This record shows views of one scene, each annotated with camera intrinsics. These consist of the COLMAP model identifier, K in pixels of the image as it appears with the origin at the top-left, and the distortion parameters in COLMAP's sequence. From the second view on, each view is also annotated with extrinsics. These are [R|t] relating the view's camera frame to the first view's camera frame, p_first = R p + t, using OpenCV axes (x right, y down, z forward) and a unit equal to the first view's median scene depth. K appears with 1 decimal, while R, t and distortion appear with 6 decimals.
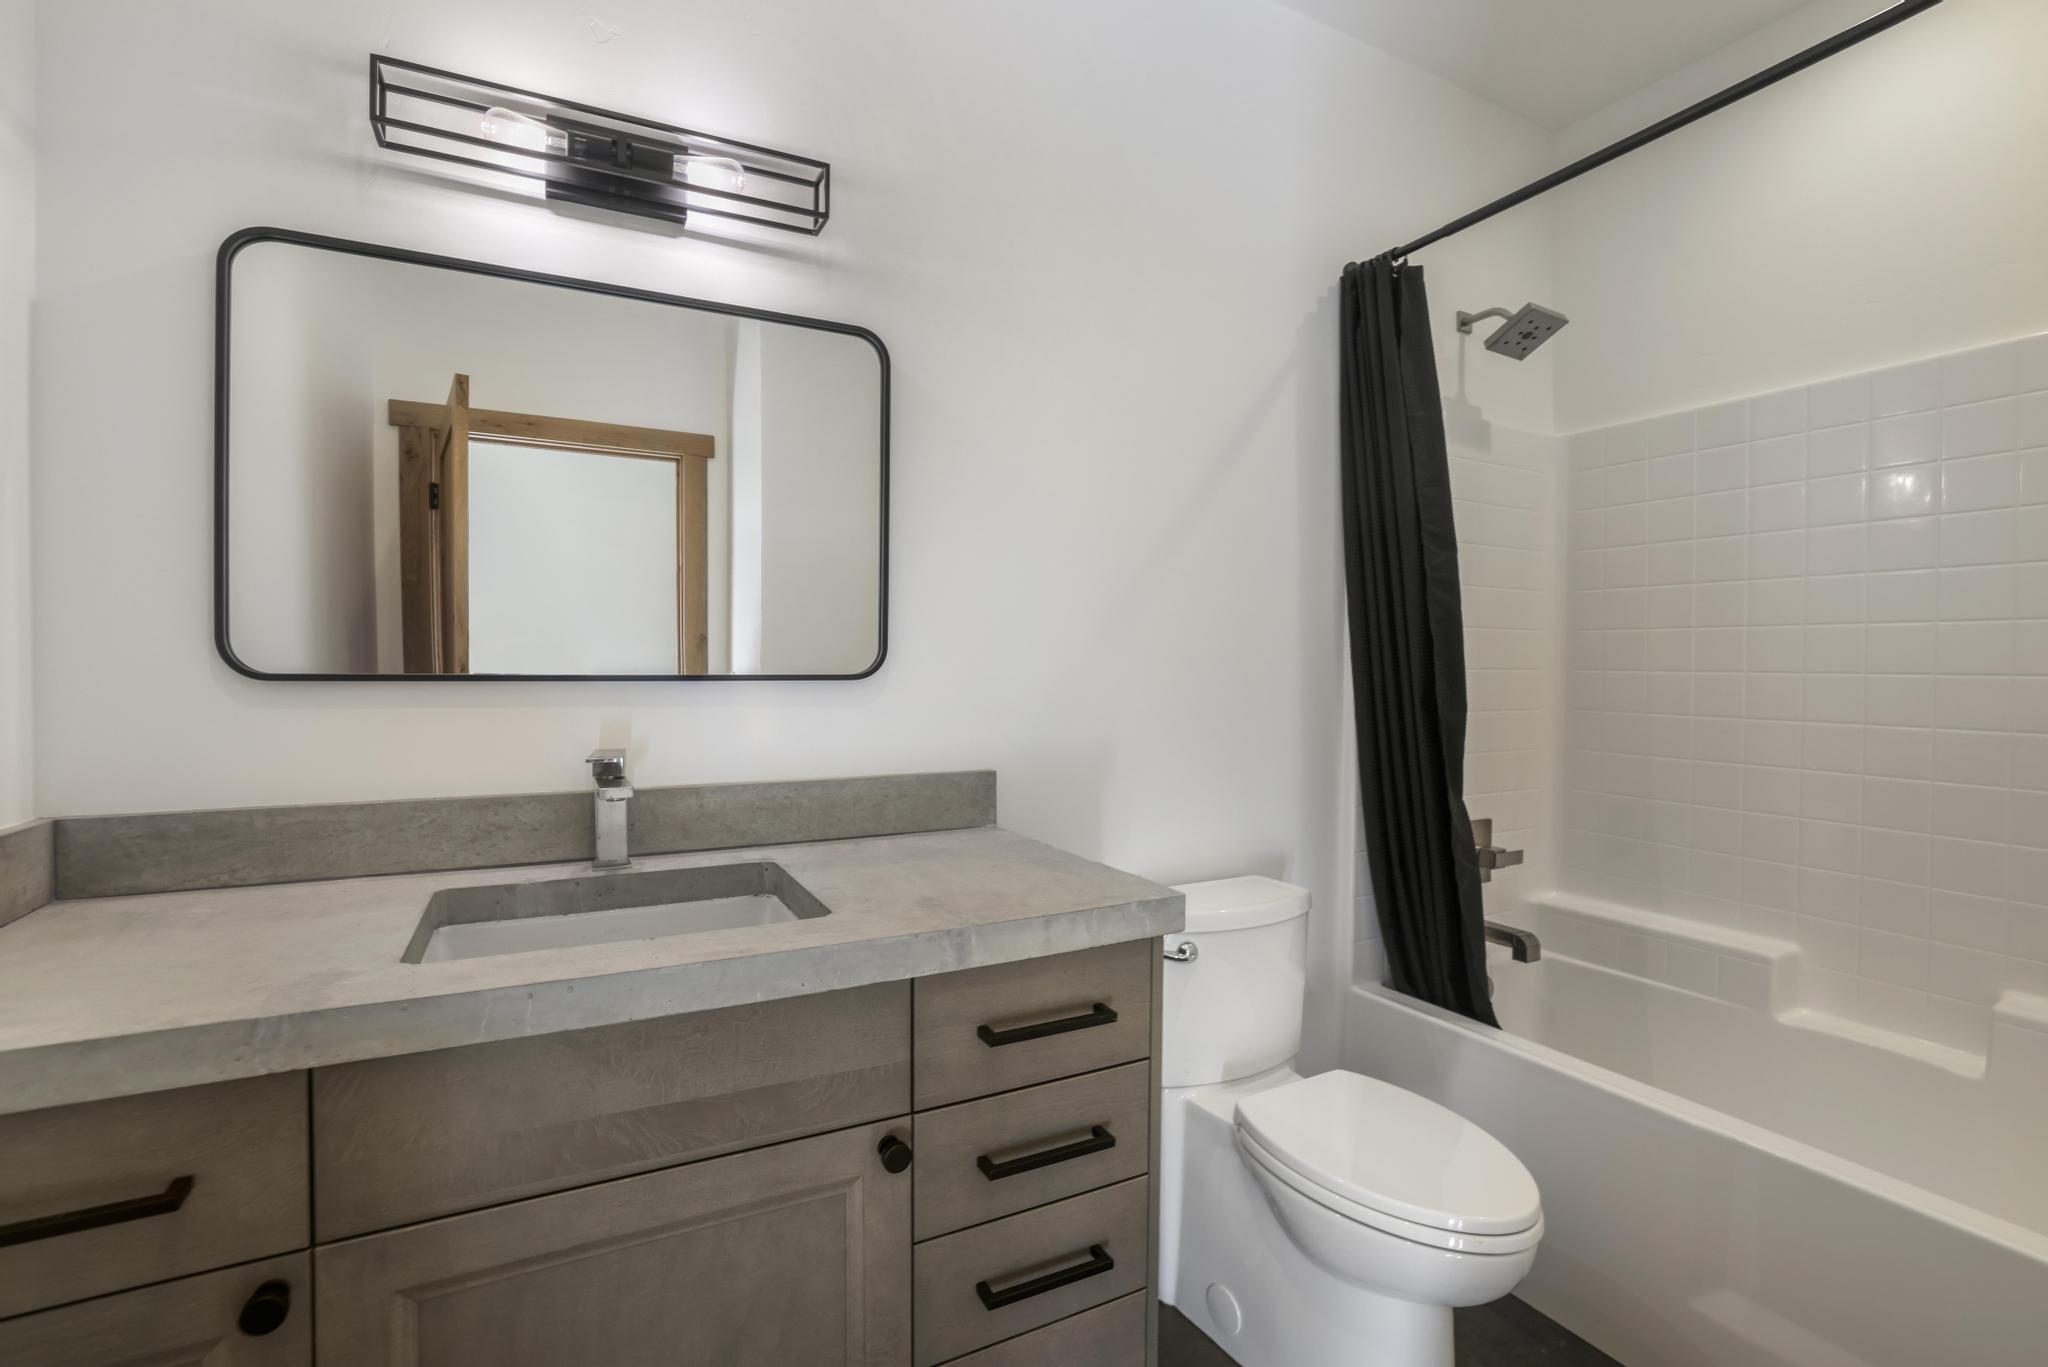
lens RADIAL K [[887.7, 0, 1023.9], [0, 887.7, 683.6], [0, 0, 1]] dist [0.003859, 0.000933]
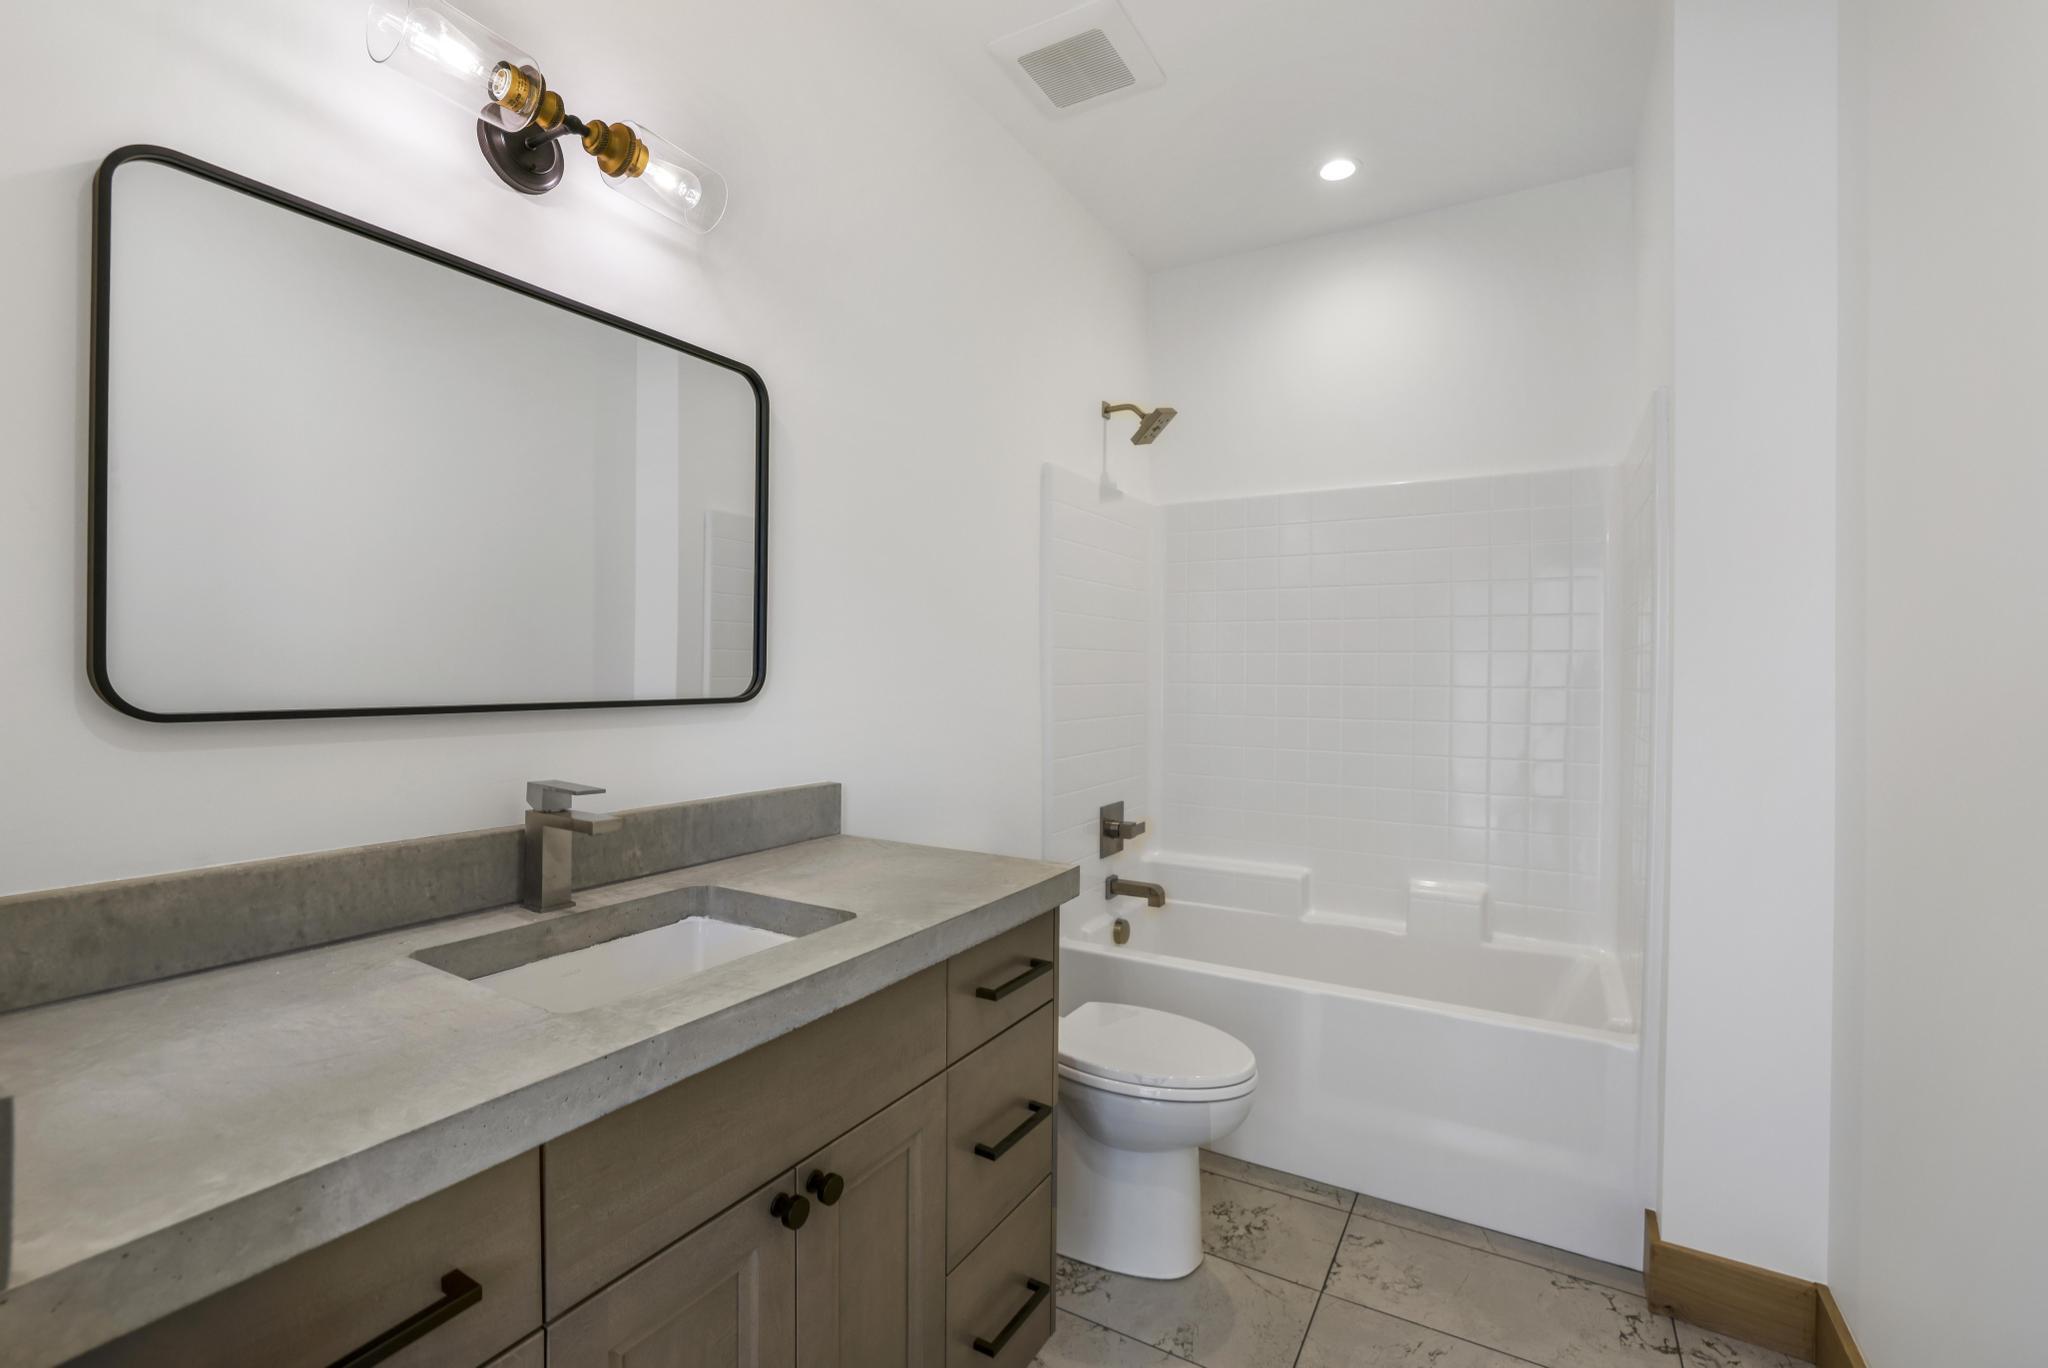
lens RADIAL K [[887.7, 0, 1036.3], [0, 887.7, 675.1], [0, 0, 1]] dist [0.003859, 0.000933]
pose [[0.858300, -0.005385, 0.513121, -0.312341], [0.016273, 0.999728, -0.016729, -0.008975], [-0.512891, 0.022709, 0.858153, -0.041167]]
